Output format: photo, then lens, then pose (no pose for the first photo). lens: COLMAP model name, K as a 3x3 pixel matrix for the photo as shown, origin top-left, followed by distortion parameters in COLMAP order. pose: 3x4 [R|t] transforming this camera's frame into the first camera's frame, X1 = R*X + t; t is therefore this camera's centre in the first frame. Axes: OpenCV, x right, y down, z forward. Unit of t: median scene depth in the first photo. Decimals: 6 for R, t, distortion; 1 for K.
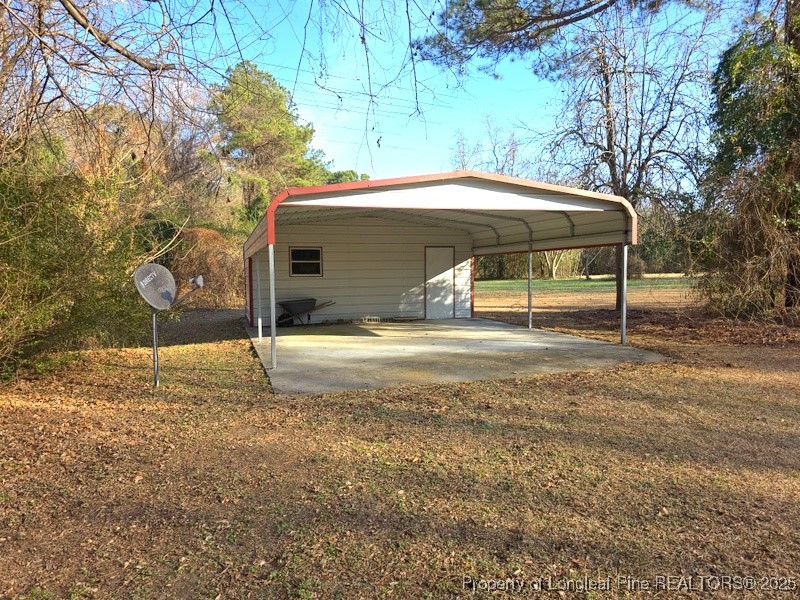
lens RADIAL K [[538.1, 0, 399.3], [0, 538.1, 301.5], [0, 0, 1]] dist [0.026115, -0.011882]
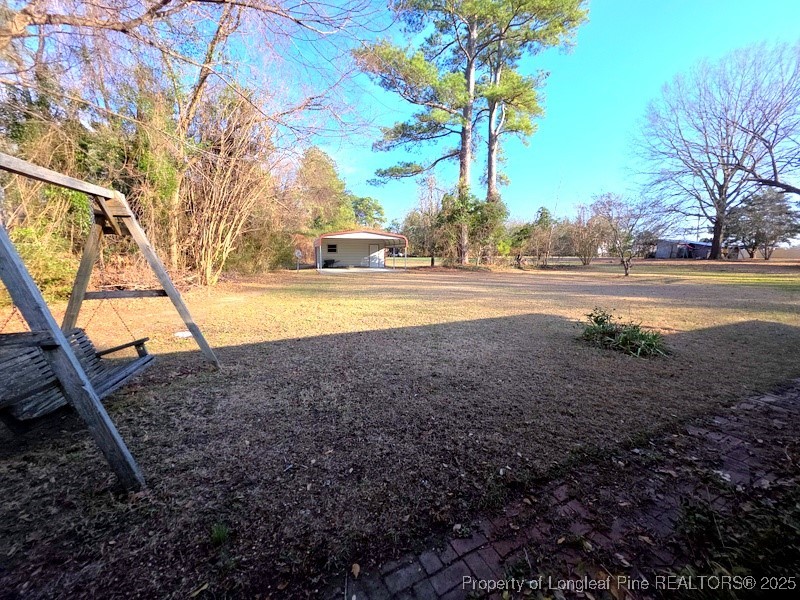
lens RADIAL K [[320.5, 0, 400.8], [0, 320.5, 298.2], [0, 0, 1]] dist [-0.000383, -0.000002]
pose [[0.999573, 0.028173, -0.007772, 0.260698], [-0.027348, 0.995458, 0.091192, 0.037478], [0.010306, -0.090941, 0.995803, -0.946844]]
